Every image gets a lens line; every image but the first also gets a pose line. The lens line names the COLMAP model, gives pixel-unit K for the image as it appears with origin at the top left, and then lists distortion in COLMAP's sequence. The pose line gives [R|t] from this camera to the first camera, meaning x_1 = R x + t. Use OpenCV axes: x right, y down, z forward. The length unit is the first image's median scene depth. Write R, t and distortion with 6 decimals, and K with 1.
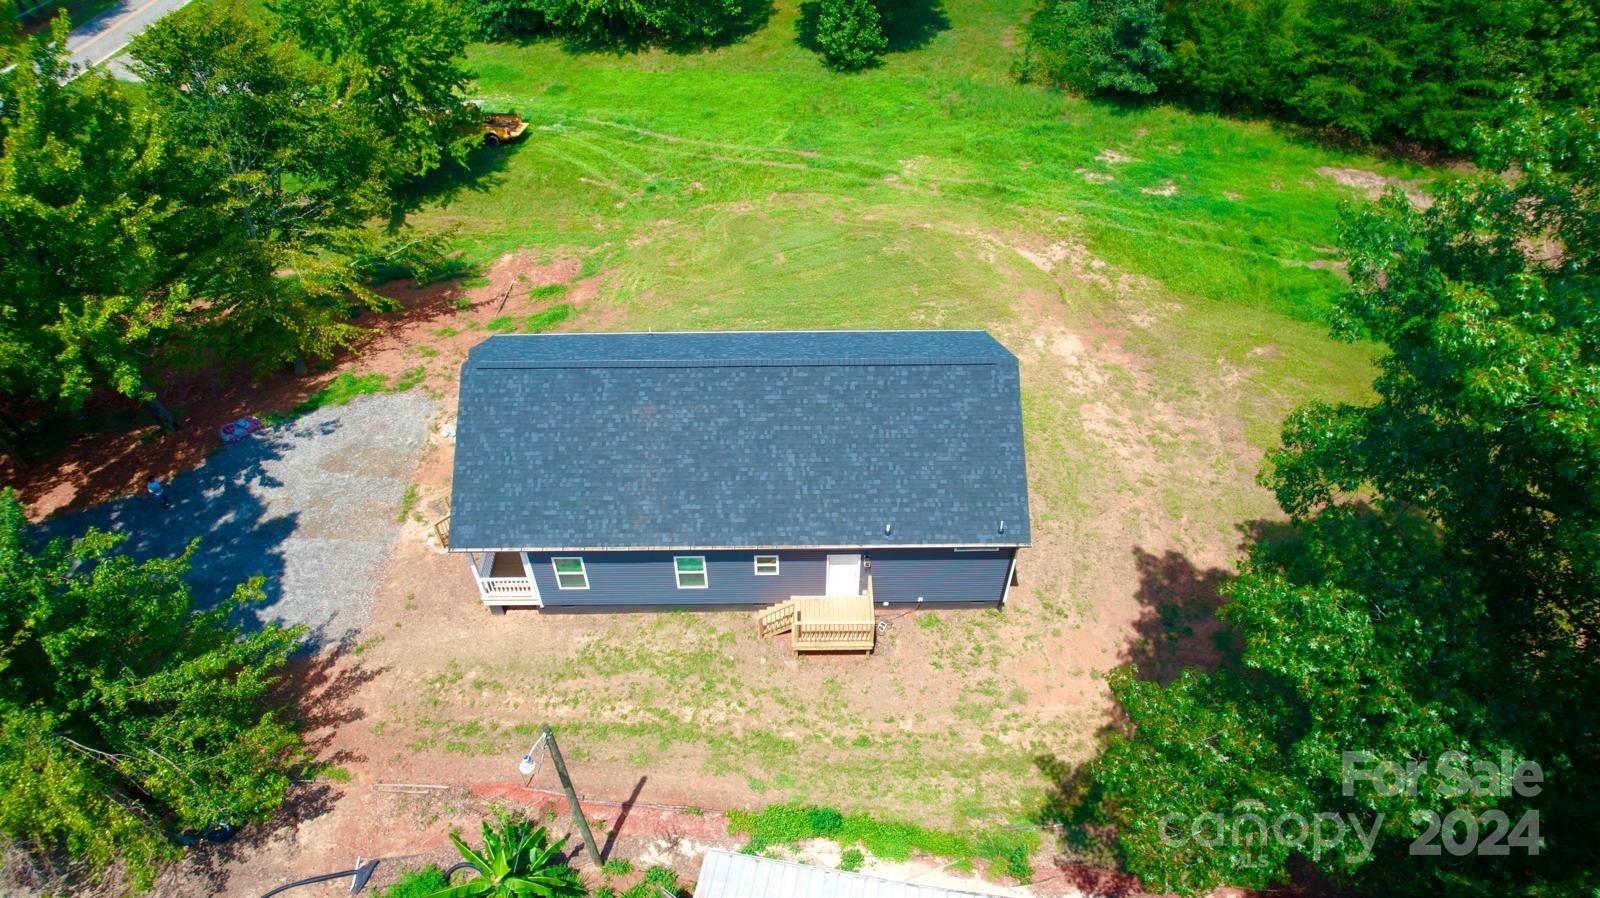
lens RADIAL K [[1046.9, 0, 800.0], [0, 1046.9, 449.0], [0, 0, 1]] dist [-0.037052, 0.000489]
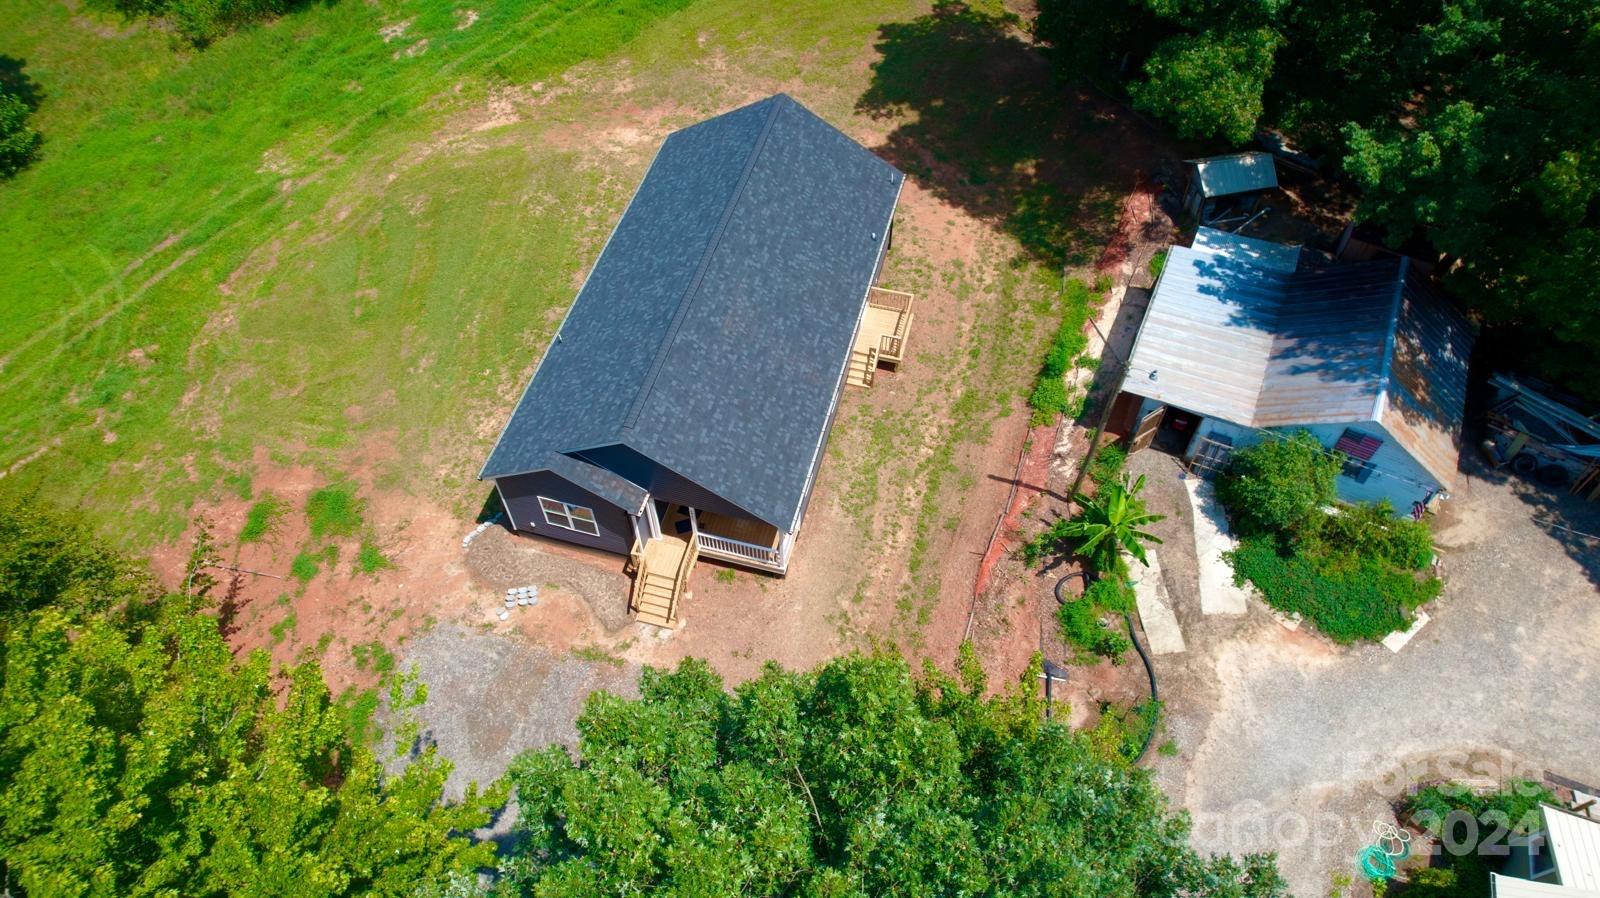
lens RADIAL K [[1046.9, 0, 800.0], [0, 1046.9, 449.0], [0, 0, 1]] dist [-0.037052, 0.000489]
pose [[0.259636, -0.770804, 0.581765, -0.838530], [0.683070, 0.572429, 0.453586, -0.393943], [-0.682645, 0.279619, 0.675136, 0.272833]]
